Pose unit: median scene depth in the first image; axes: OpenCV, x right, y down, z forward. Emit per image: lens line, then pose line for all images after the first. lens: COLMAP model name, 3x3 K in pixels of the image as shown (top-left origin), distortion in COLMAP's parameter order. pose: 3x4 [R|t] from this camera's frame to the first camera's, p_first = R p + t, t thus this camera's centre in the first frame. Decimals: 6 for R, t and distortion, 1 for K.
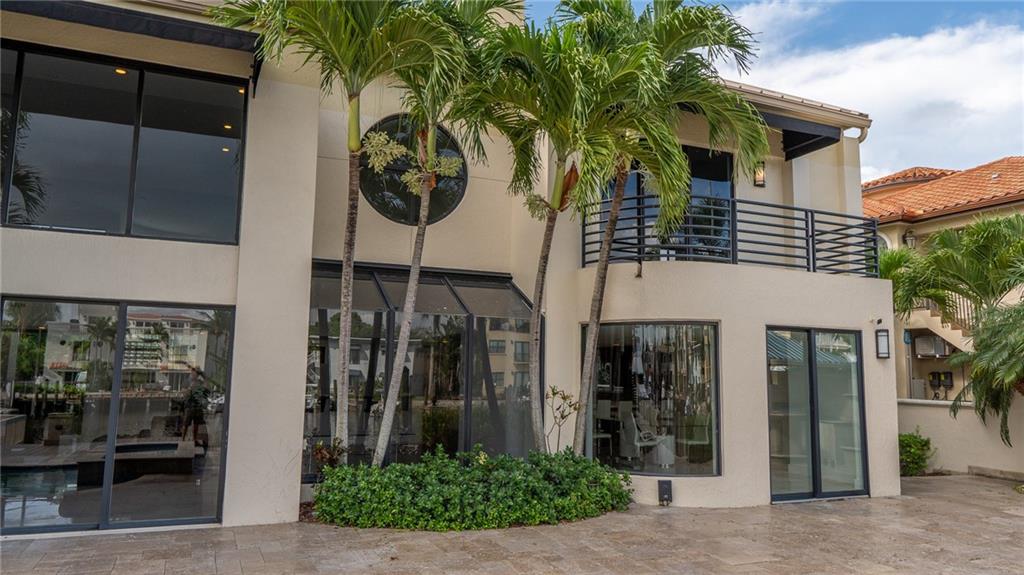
lens RADIAL K [[707.5, 0, 512.0], [0, 707.5, 287.5], [0, 0, 1]] dist [-0.007023, 0.001694]
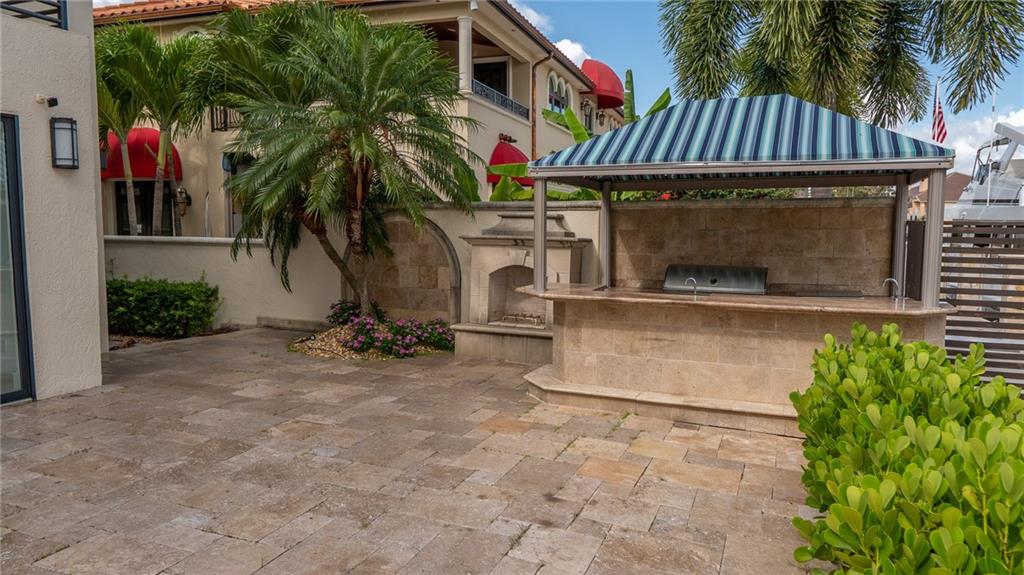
lens RADIAL K [[707.5, 0, 512.0], [0, 707.5, 287.5], [0, 0, 1]] dist [-0.007023, 0.001694]
pose [[0.707366, -0.075518, 0.702802, 0.297372], [-0.080272, 0.979262, 0.186018, 0.047389], [-0.702274, -0.187998, 0.686635, 0.254285]]
